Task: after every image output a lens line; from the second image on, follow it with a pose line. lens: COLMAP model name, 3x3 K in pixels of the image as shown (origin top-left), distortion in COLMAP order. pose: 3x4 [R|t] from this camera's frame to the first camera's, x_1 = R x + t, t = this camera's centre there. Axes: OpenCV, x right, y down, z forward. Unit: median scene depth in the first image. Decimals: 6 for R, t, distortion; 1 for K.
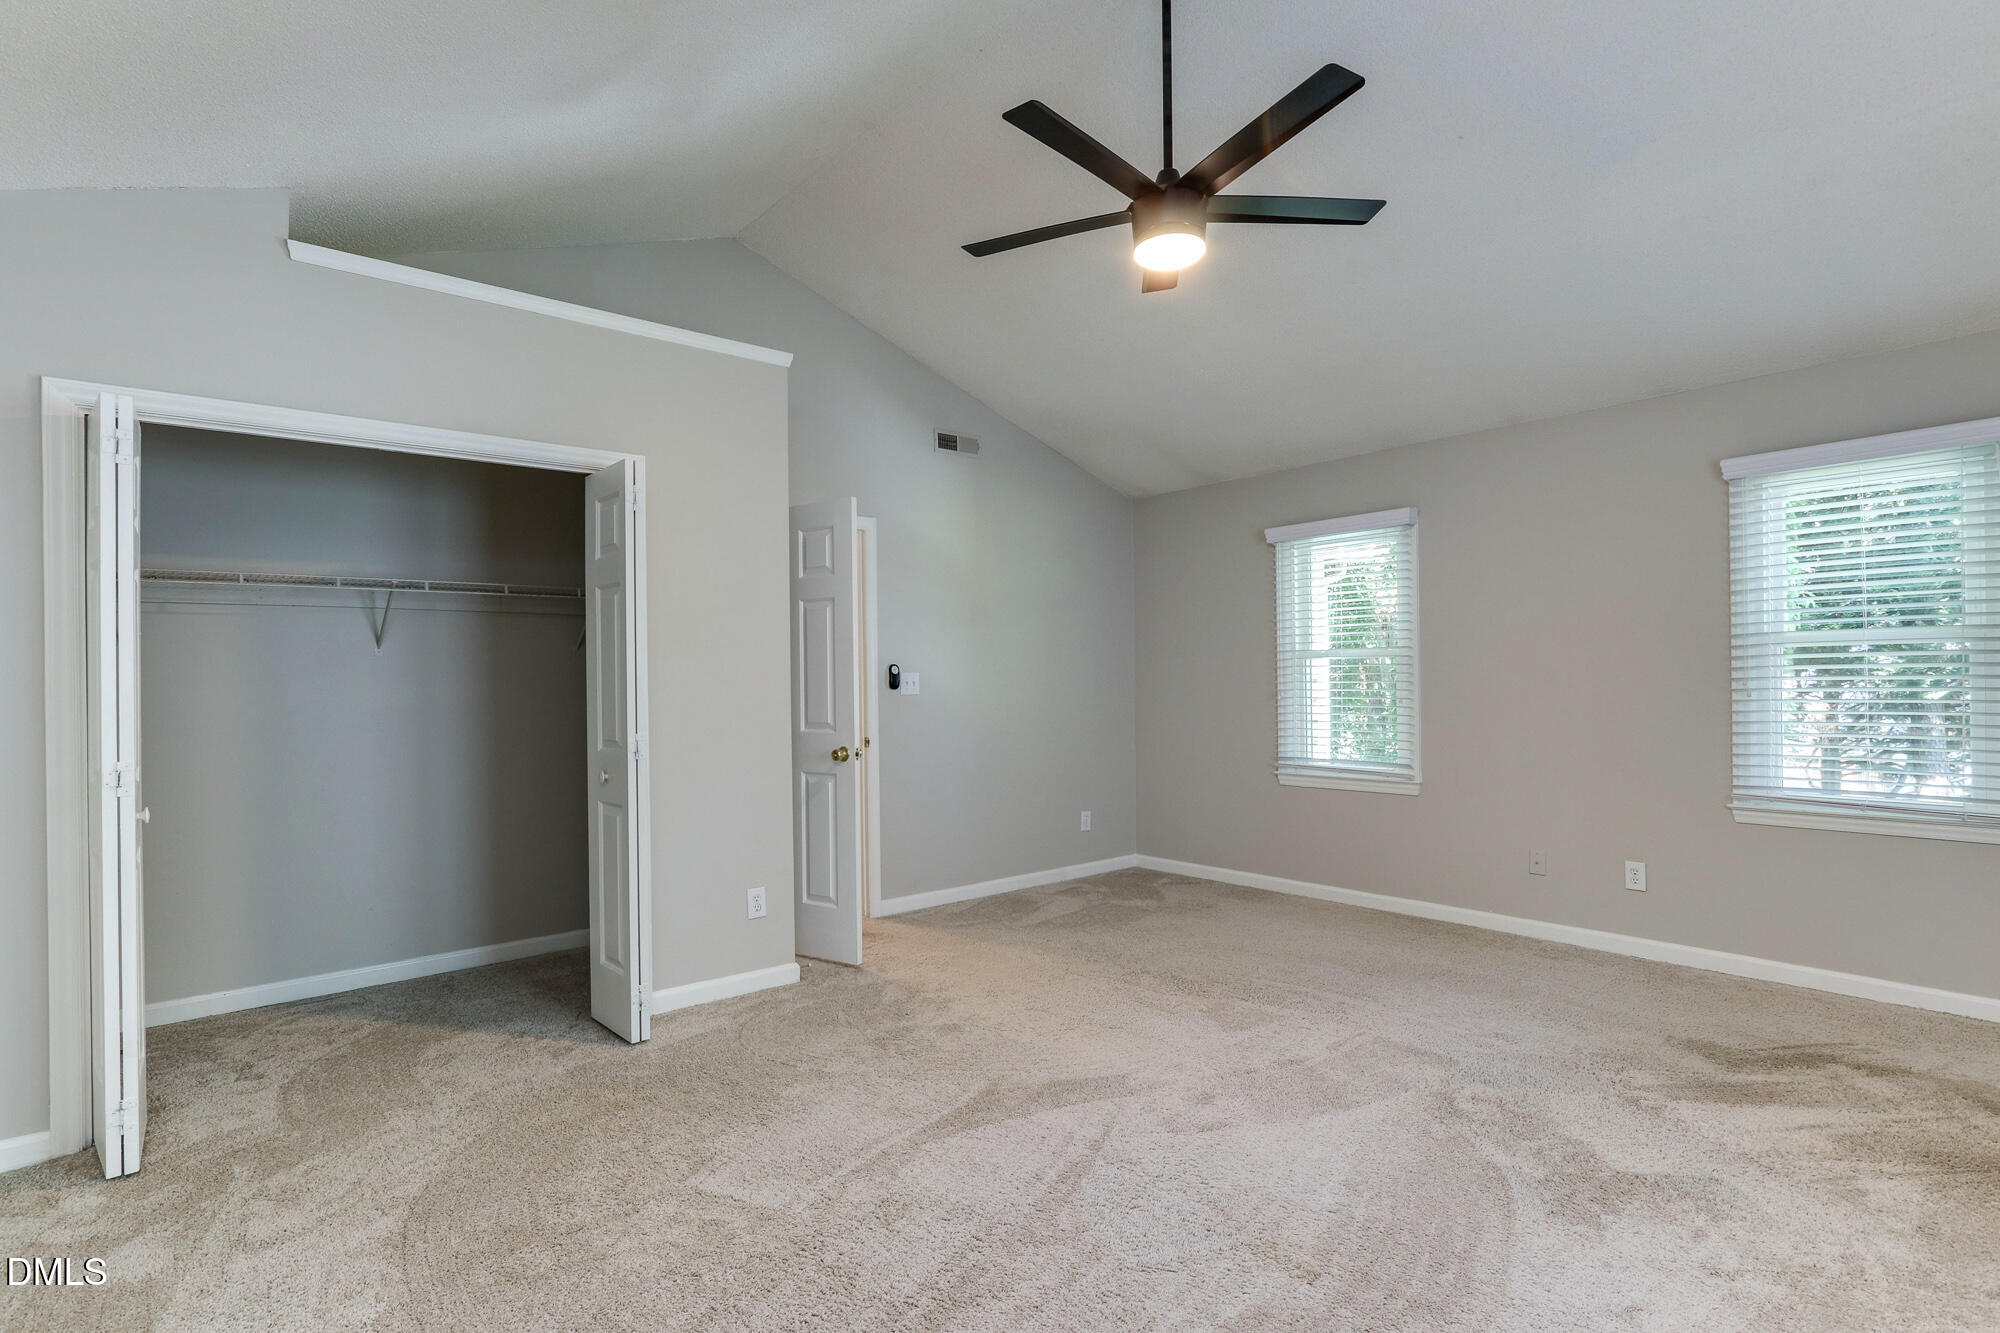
lens RADIAL K [[1017.3, 0, 980.8], [0, 1017.3, 673.0], [0, 0, 1]] dist [-0.011681, 0.003416]
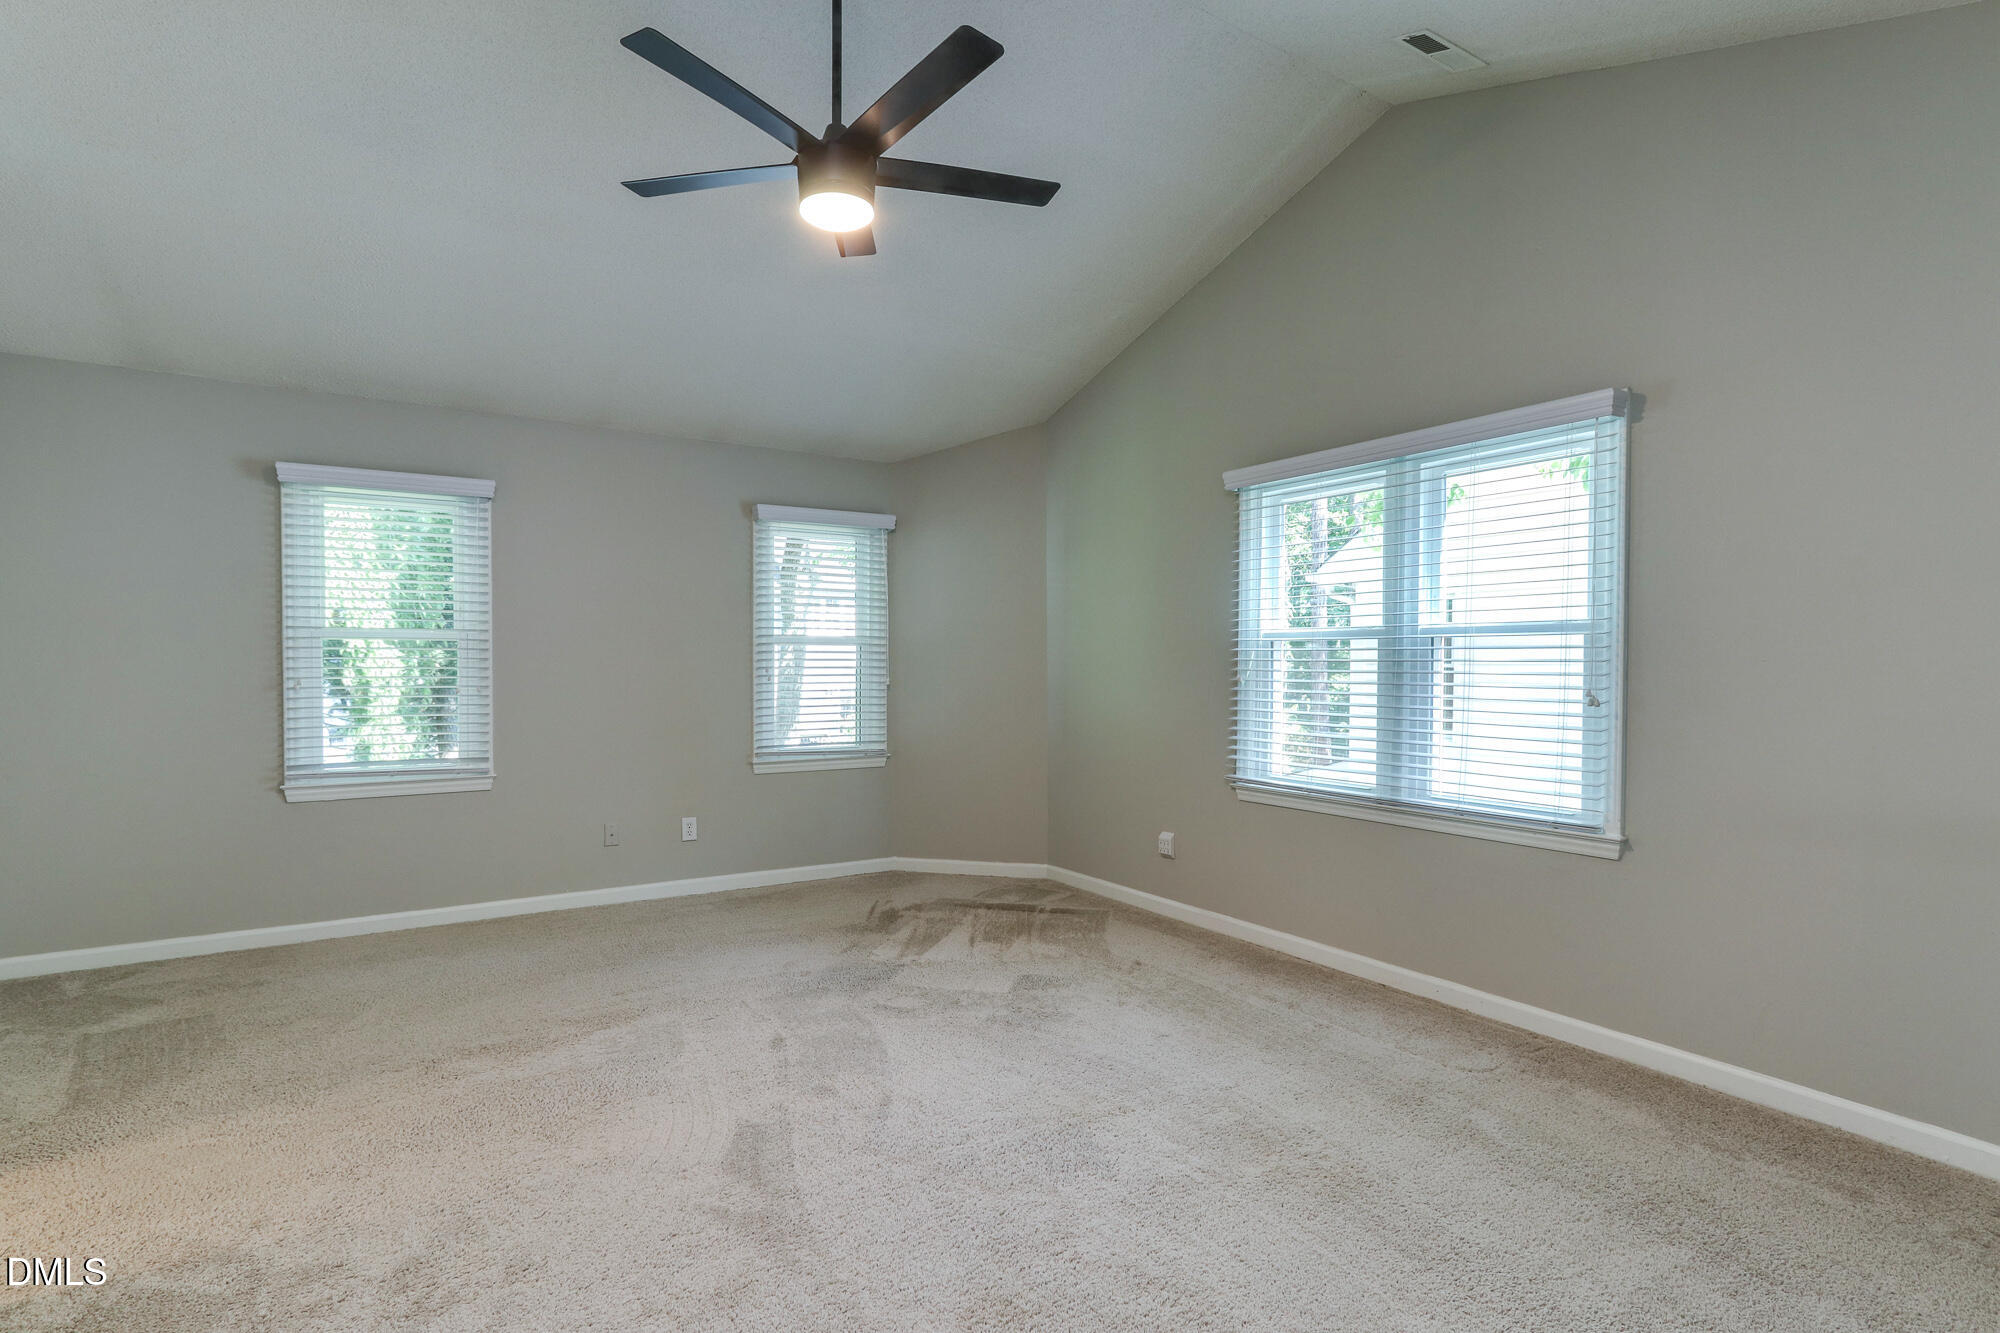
lens RADIAL K [[1017.3, 0, 981.6], [0, 1017.3, 670.0], [0, 0, 1]] dist [-0.011681, 0.003416]
pose [[0.080024, 0.000695, 0.996793, -0.524461], [-0.015406, 0.999881, 0.000539, 0.003133], [-0.996674, -0.015400, 0.080026, 0.535752]]
